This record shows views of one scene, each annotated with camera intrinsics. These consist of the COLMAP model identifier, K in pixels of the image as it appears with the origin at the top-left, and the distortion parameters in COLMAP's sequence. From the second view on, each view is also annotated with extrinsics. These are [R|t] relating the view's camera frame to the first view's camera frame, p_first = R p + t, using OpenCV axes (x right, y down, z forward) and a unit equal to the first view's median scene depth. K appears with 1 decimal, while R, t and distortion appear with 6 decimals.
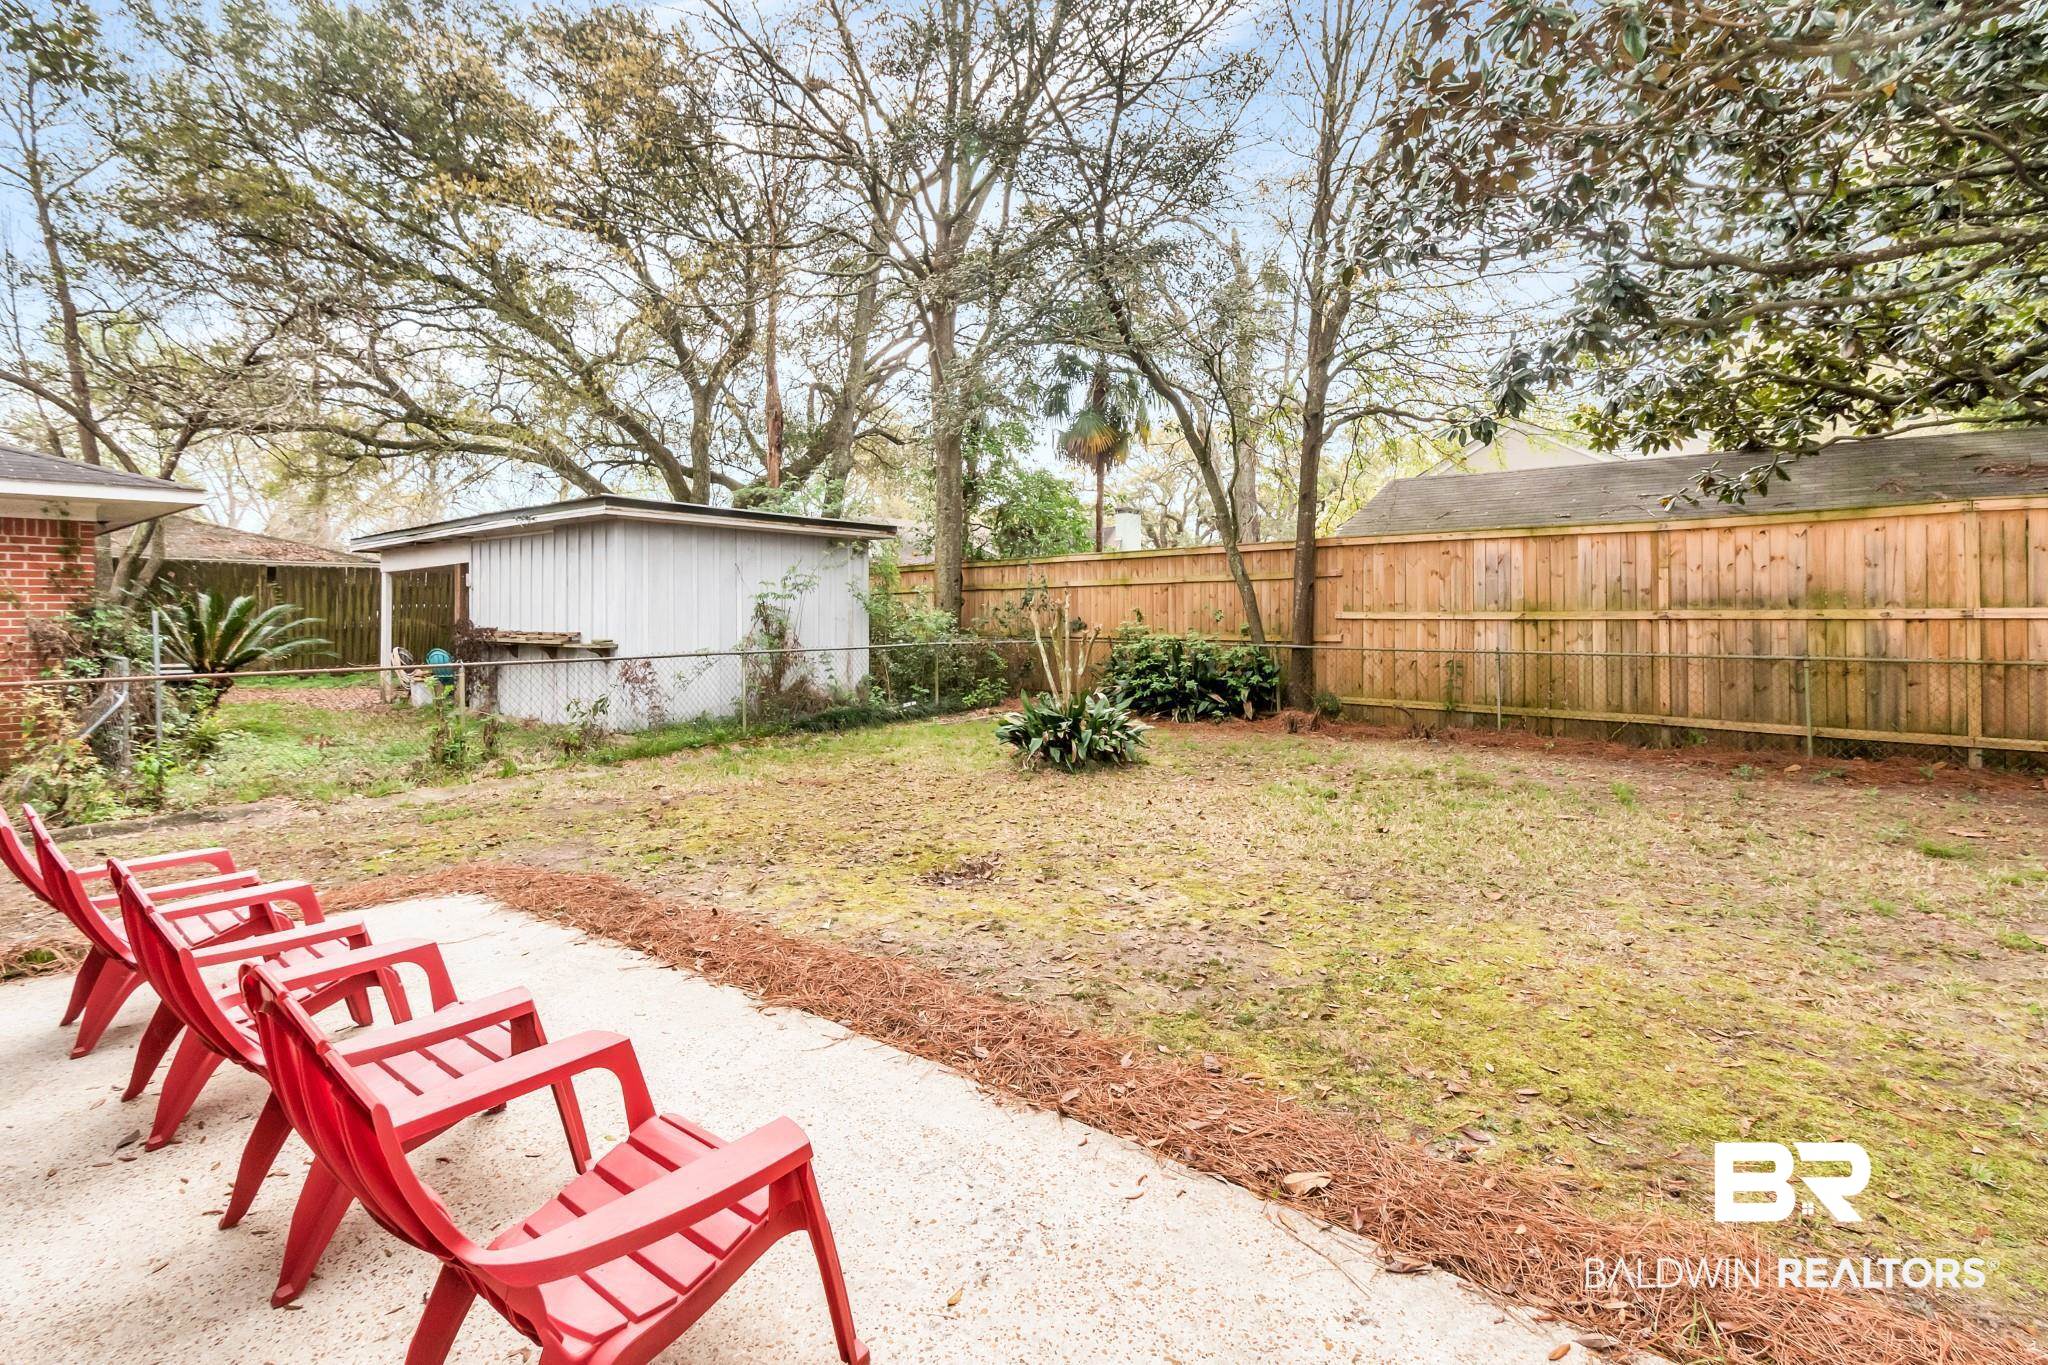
lens RADIAL K [[992.2, 0, 1029.3], [0, 992.2, 632.0], [0, 0, 1]] dist [0.000239, 0.000302]
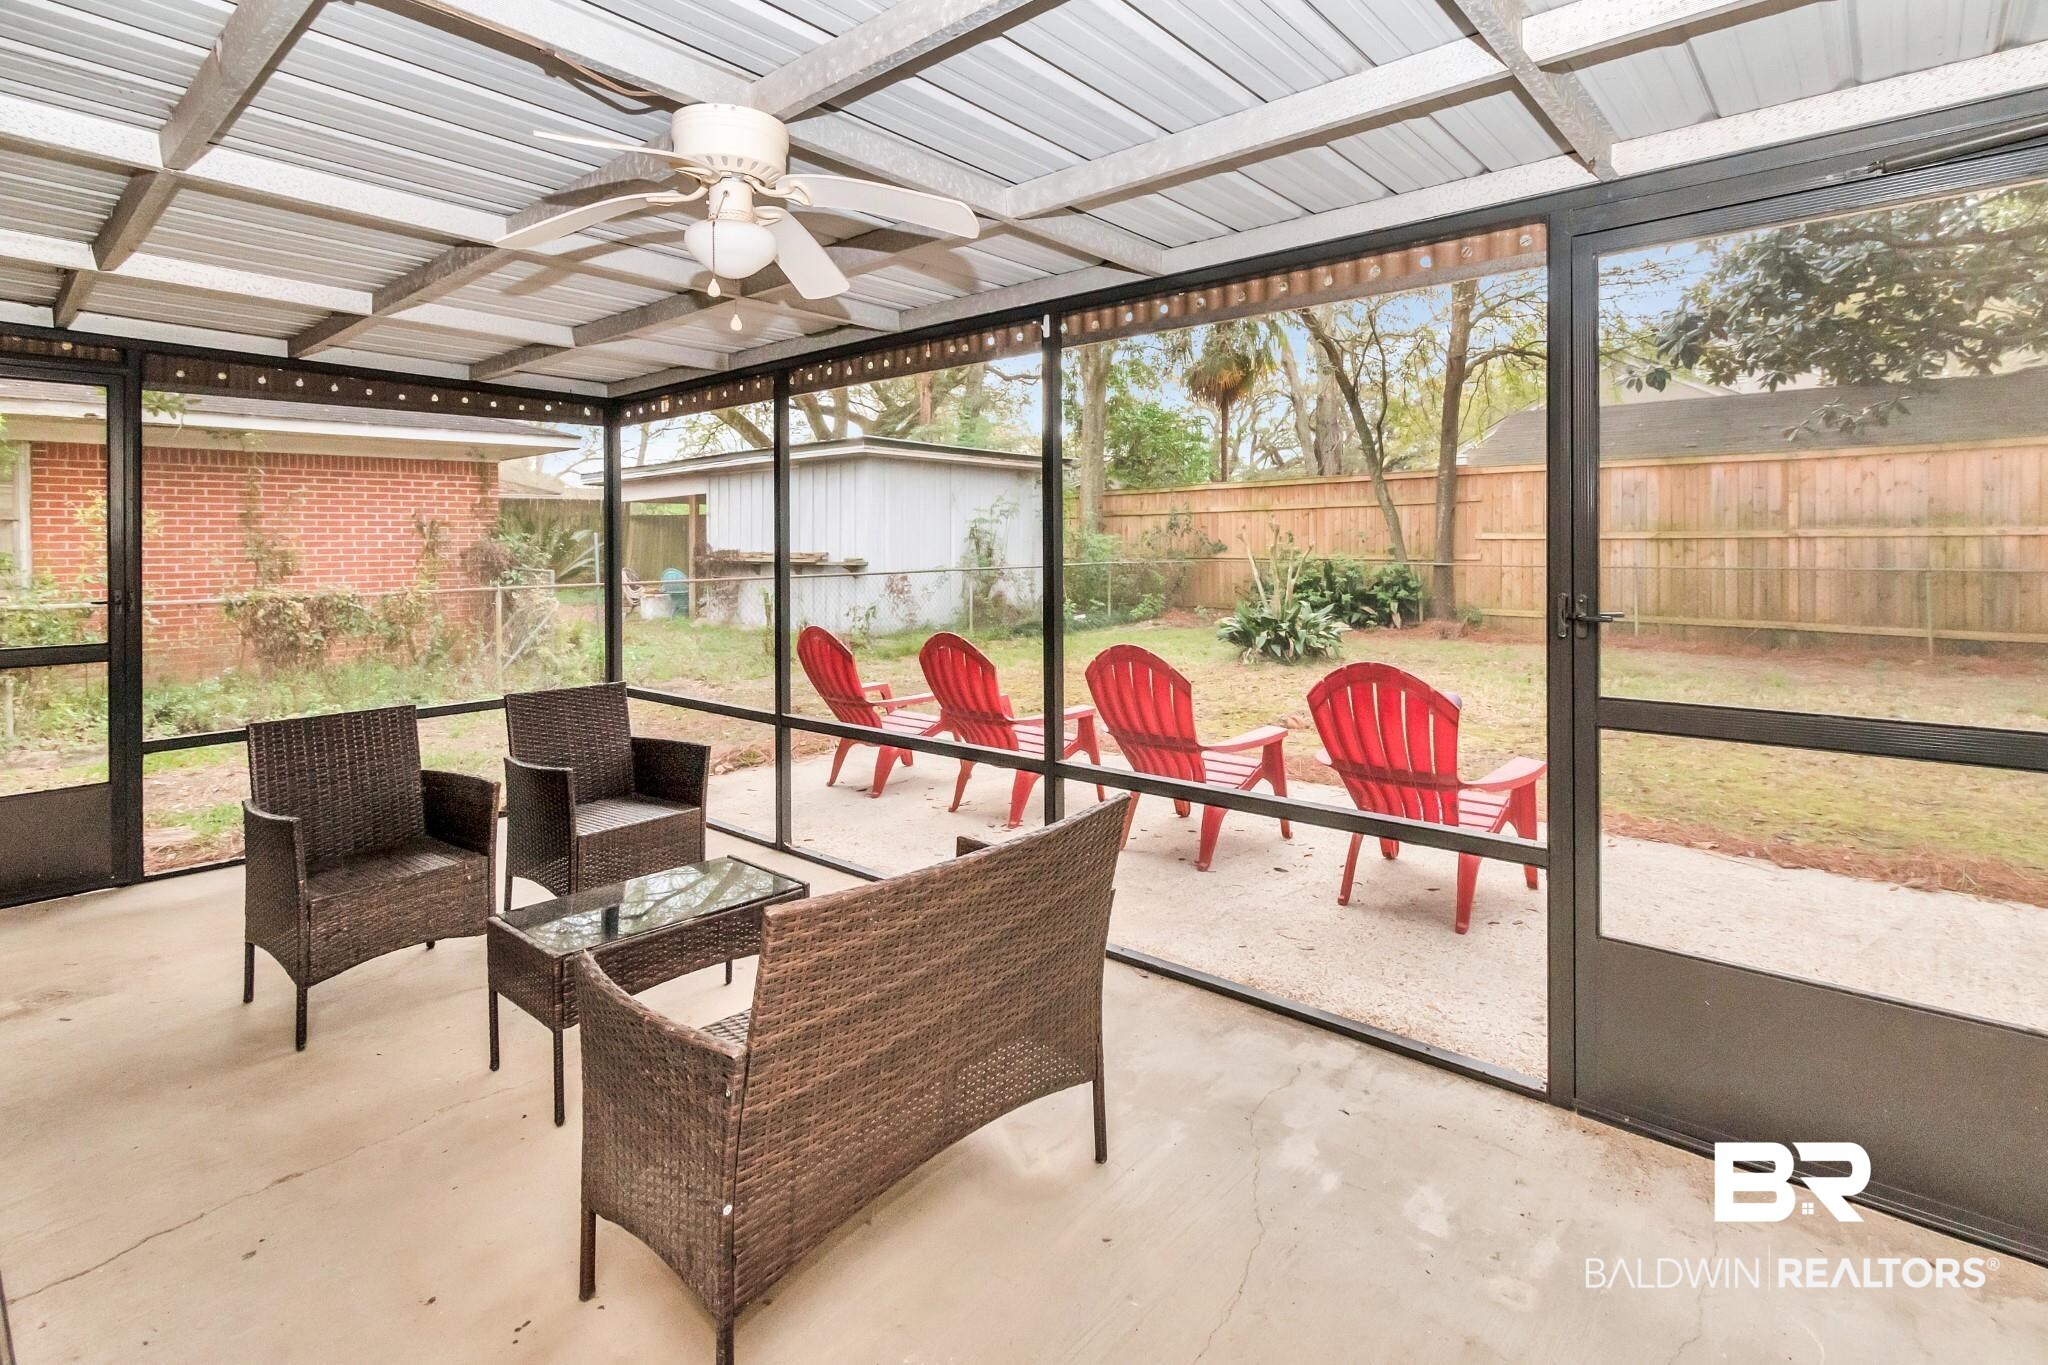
lens RADIAL K [[1003.5, 0, 987.1], [0, 1003.5, 574.1], [0, 0, 1]] dist [-0.002379, -0.002298]
pose [[0.998162, -0.001509, -0.060577, -0.197707], [0.002291, 0.999915, 0.012847, 0.011596], [0.060552, -0.012962, 0.998081, -0.187413]]
